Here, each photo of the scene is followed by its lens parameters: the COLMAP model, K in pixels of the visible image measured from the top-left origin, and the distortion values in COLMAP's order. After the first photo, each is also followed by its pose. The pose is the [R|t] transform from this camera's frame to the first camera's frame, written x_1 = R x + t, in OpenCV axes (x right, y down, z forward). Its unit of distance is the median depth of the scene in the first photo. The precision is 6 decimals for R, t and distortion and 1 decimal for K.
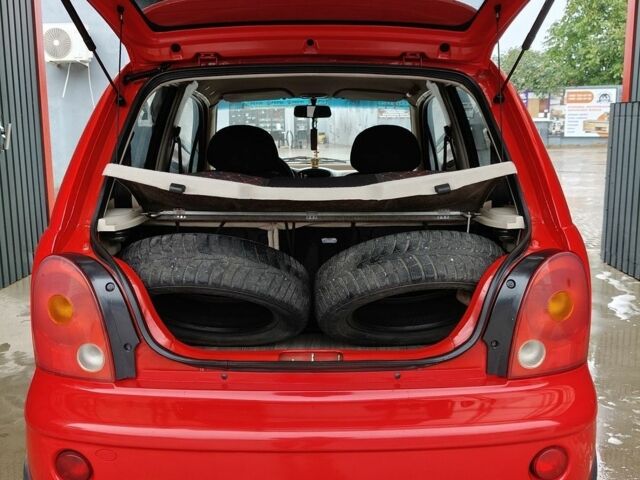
lens RADIAL K [[488.4, 0, 320.0], [0, 488.4, 240.0], [0, 0, 1]] dist [0.007296, -0.043676]
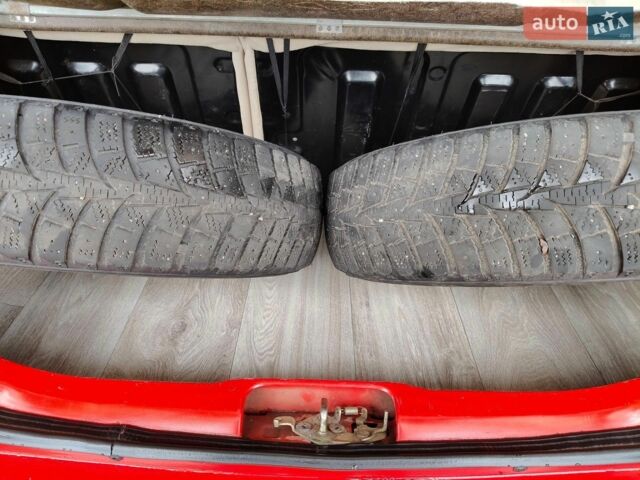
lens RADIAL K [[488.4, 0, 320.0], [0, 488.4, 240.0], [0, 0, 1]] dist [0.007296, -0.043676]
pose [[0.999532, 0.030582, 0.000631, -0.018684], [-0.027989, 0.906097, 0.422142, -0.057744], [0.012338, -0.421962, 0.906529, 0.531316]]
